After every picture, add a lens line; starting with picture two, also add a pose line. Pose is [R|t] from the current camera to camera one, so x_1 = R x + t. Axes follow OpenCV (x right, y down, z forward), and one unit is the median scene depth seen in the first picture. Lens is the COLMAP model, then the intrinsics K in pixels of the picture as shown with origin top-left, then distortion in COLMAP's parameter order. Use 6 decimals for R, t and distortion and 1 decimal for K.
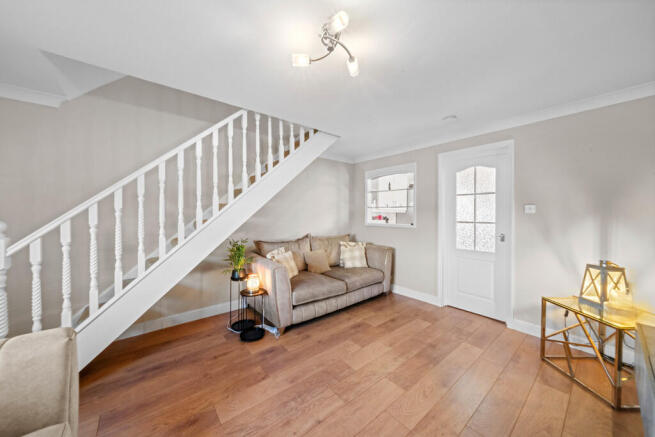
lens RADIAL K [[228.0, 0, 329.5], [0, 228.0, 213.9], [0, 0, 1]] dist [-0.000977, 0.000087]
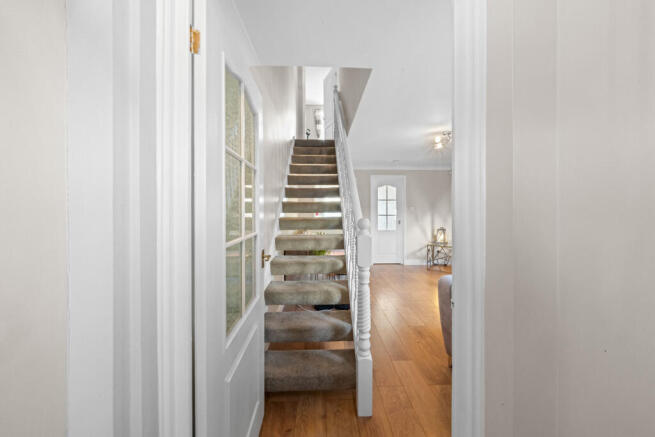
lens RADIAL K [[228.0, 0, 328.3], [0, 228.0, 209.4], [0, 0, 1]] dist [-0.000977, 0.000087]
pose [[0.612795, 0.000017, 0.790242, -1.208961], [0.004085, 0.999987, -0.003190, -0.005860], [-0.790231, 0.005183, 0.612787, 0.245991]]
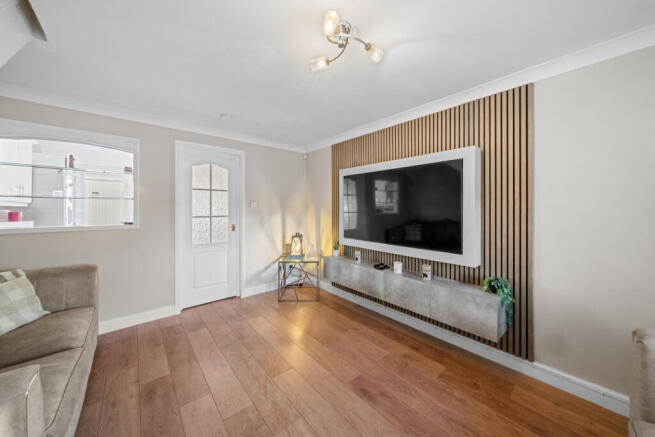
lens RADIAL K [[228.0, 0, 329.4], [0, 228.0, 207.9], [0, 0, 1]] dist [-0.000977, 0.000087]
pose [[-0.017045, -0.003495, 0.999849, -0.461614], [0.002150, 0.999991, 0.003532, -0.005726], [-0.999852, 0.002210, -0.017037, 0.493866]]
